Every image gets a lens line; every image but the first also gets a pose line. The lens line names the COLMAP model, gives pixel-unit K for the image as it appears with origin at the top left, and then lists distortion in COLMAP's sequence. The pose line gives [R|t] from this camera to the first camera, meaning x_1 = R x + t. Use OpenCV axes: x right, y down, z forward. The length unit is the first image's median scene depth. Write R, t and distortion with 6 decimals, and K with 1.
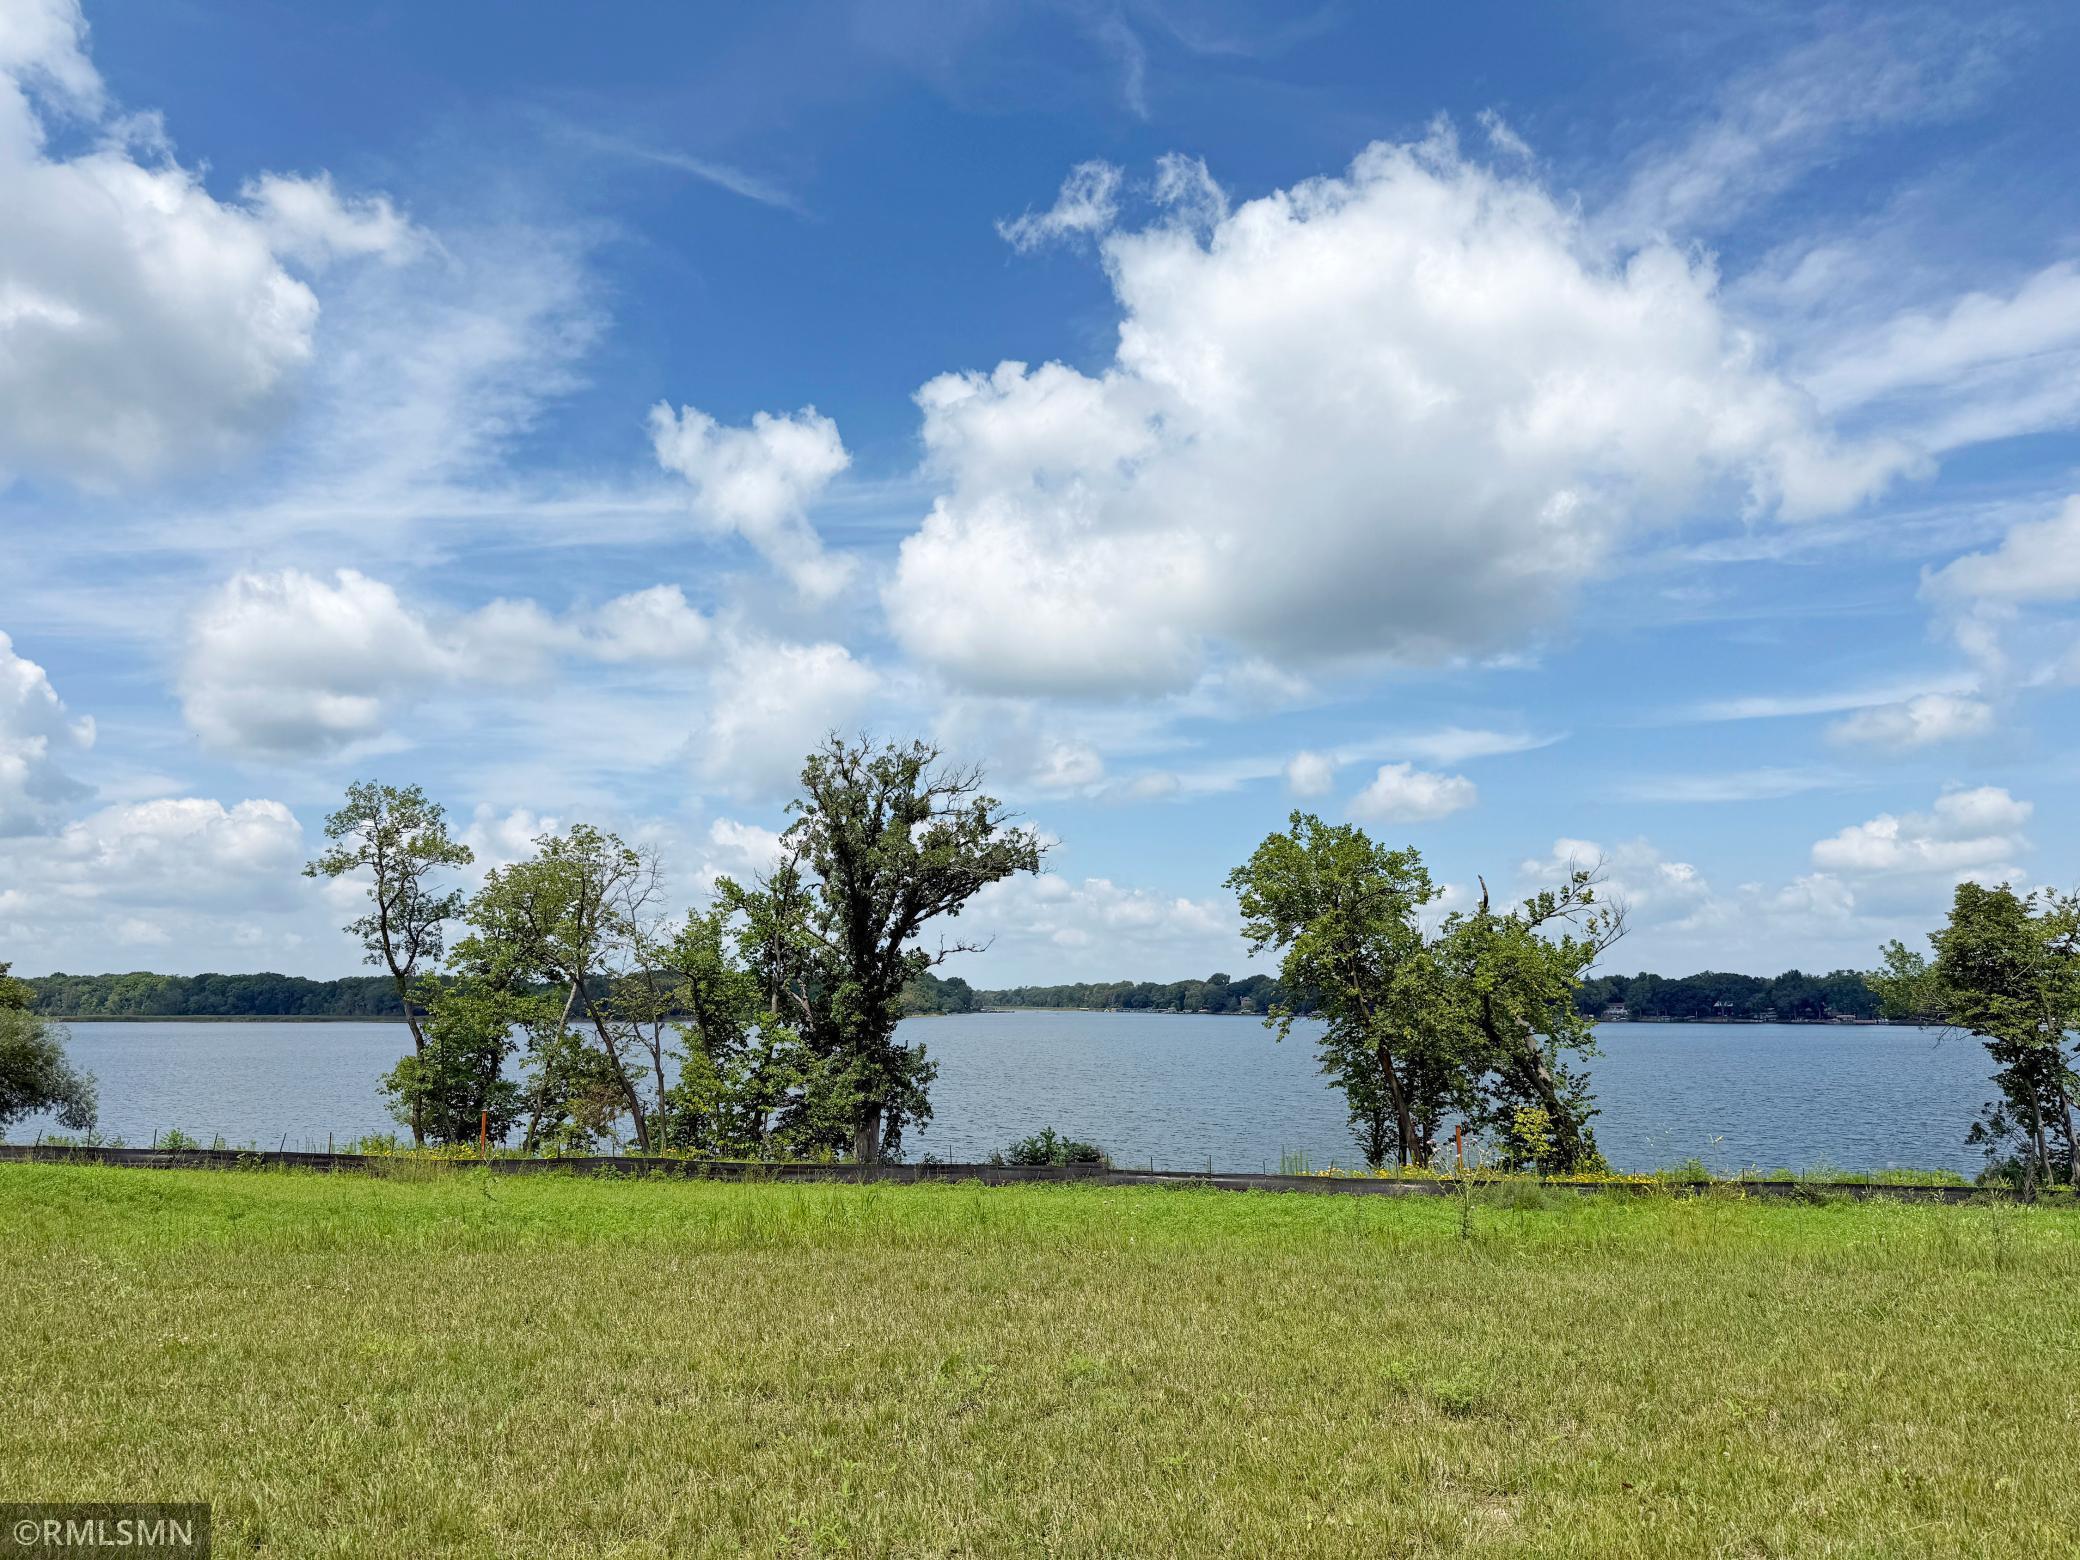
lens RADIAL K [[1492.0, 0, 1044.6], [0, 1492.0, 779.9], [0, 0, 1]] dist [0.110158, -0.119323]
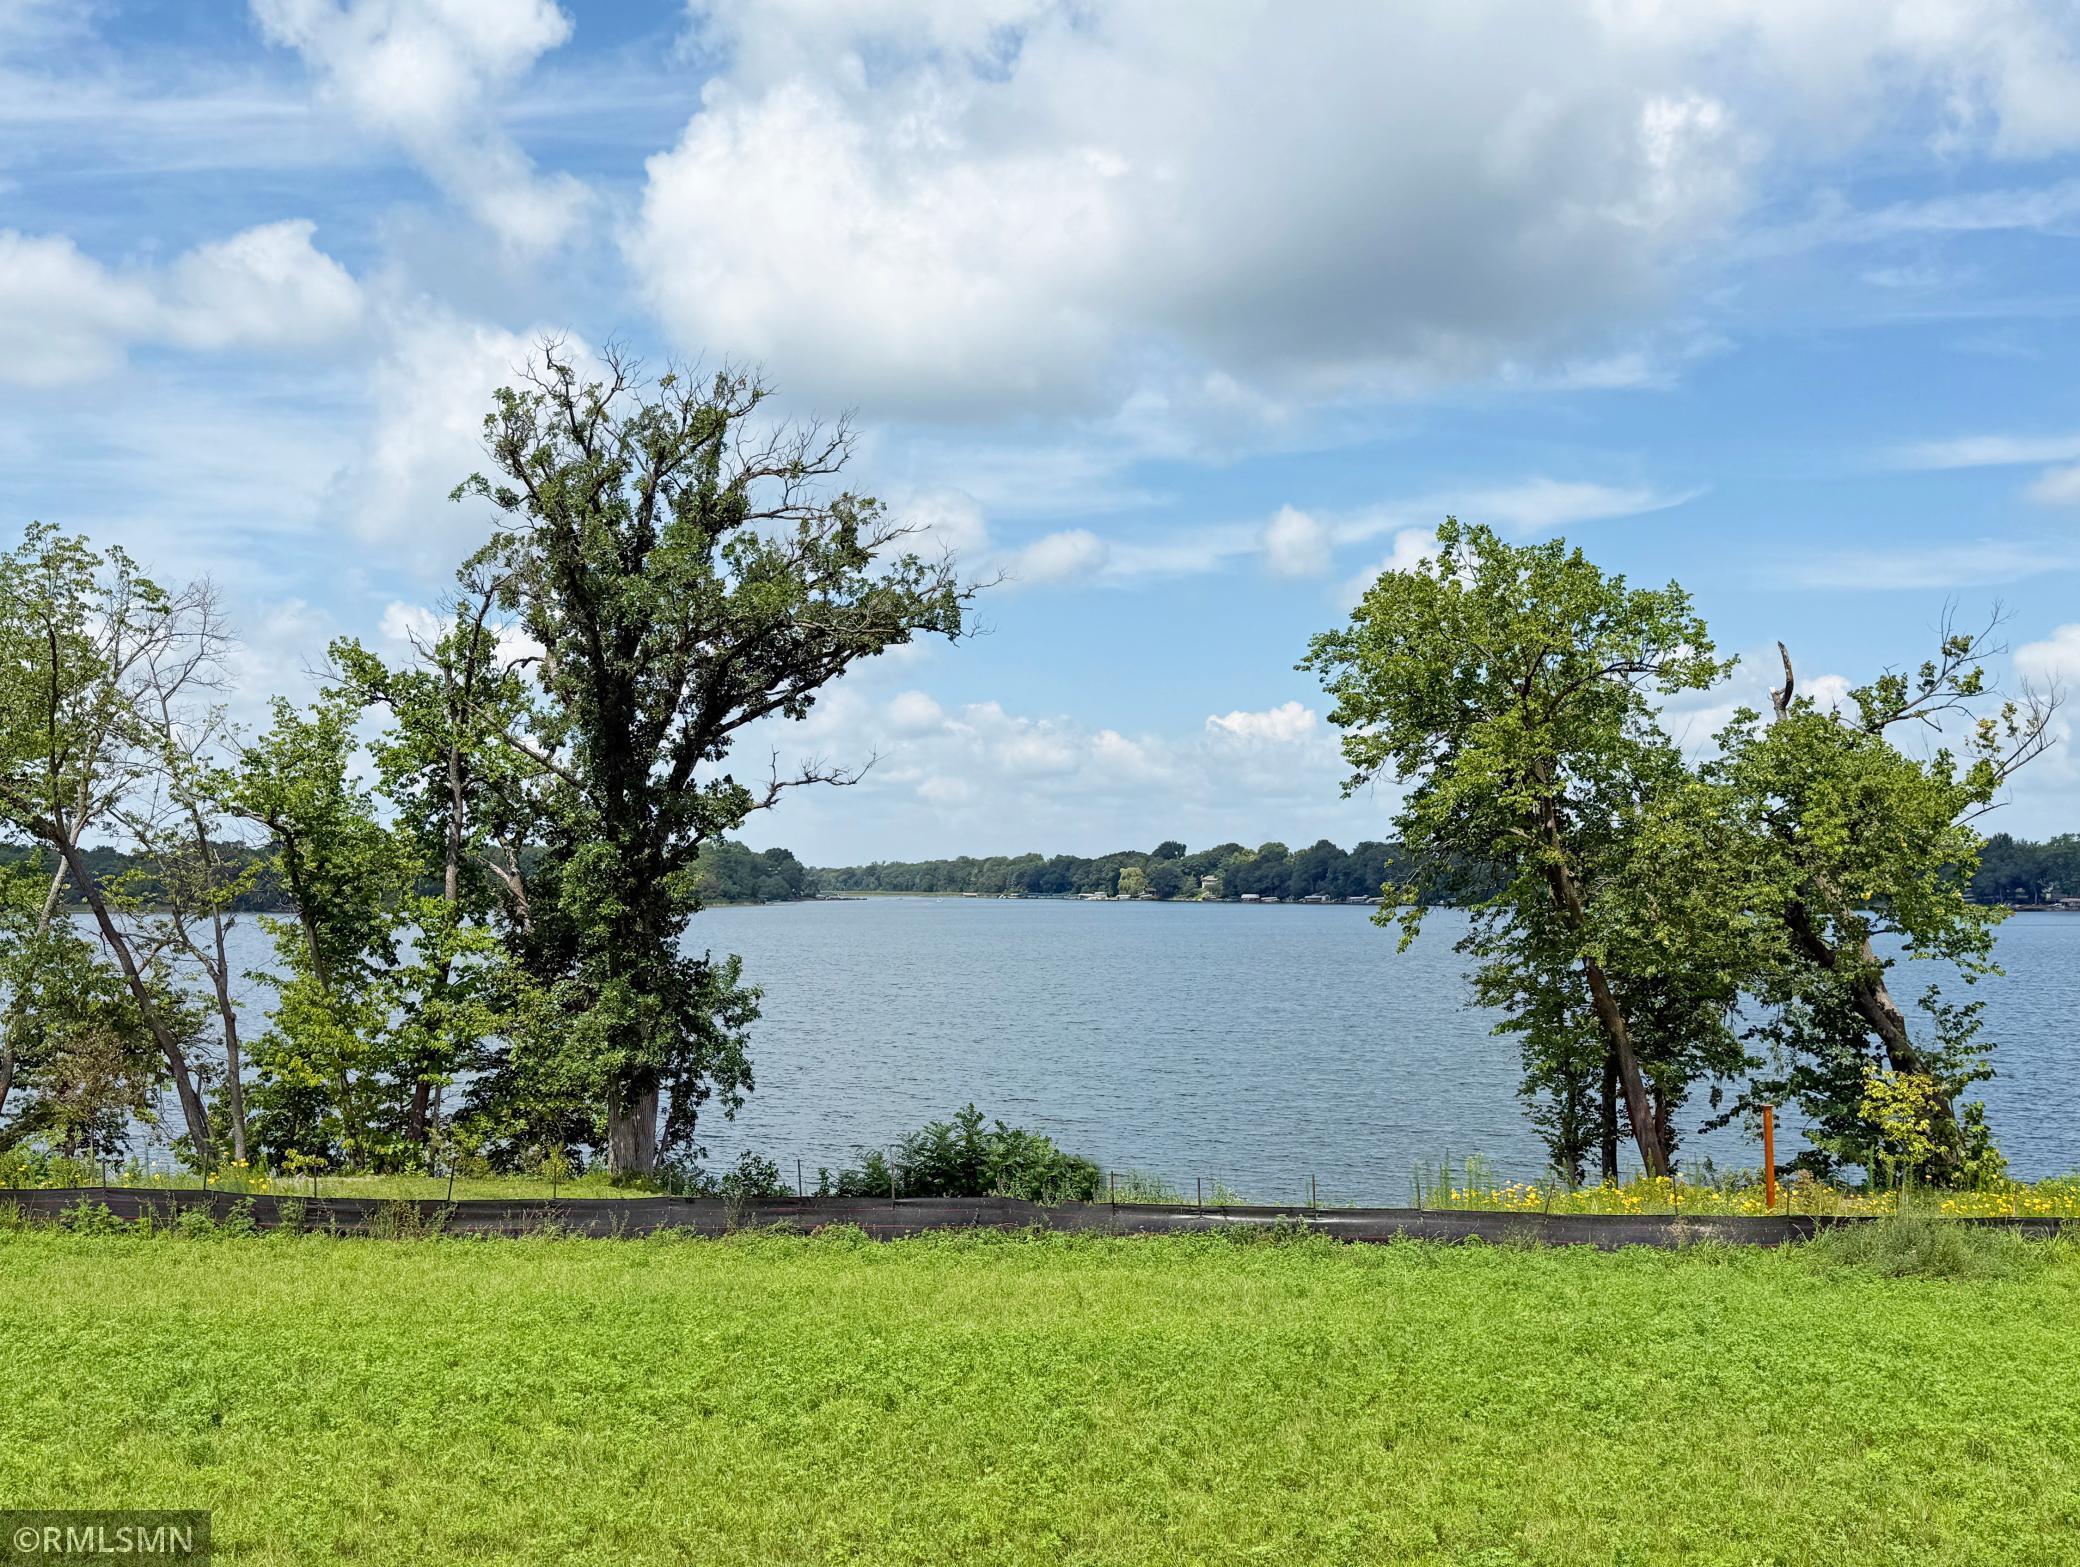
lens RADIAL K [[2058.4, 0, 1040.0], [0, 2058.4, 783.5], [0, 0, 1]] dist [0.189870, -0.414891]
pose [[0.997449, 0.002065, 0.071360, -0.026540], [-0.008991, 0.995257, 0.096868, 0.042429], [-0.070821, -0.097263, 0.992736, 0.265214]]
